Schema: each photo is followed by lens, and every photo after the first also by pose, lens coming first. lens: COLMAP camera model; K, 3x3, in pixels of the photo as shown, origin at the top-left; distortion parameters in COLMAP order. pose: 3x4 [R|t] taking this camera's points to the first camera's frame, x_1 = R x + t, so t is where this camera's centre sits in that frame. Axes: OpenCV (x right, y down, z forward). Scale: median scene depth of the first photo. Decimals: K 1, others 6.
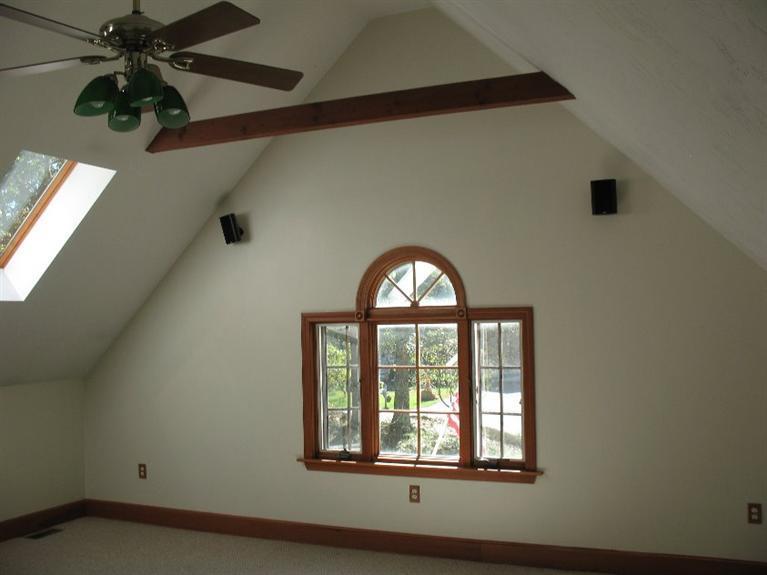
lens RADIAL K [[809.8, 0, 383.5], [0, 809.8, 287.5], [0, 0, 1]] dist [-0.183182, 0.209212]
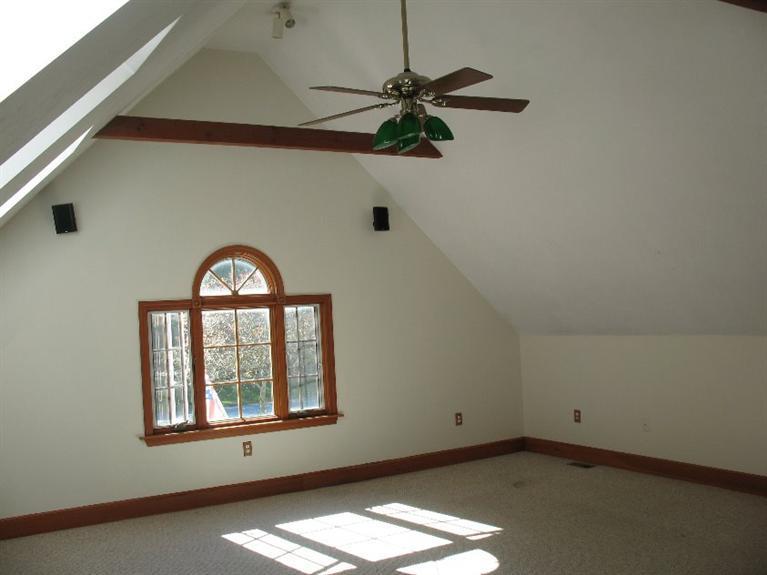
lens RADIAL K [[809.8, 0, 383.5], [0, 809.8, 287.5], [0, 0, 1]] dist [-0.183182, 0.209212]
pose [[0.569009, 0.007963, 0.822293, -0.838082], [-0.001554, 0.999962, -0.008608, 0.022642], [-0.822330, 0.003620, 0.568999, 0.135227]]
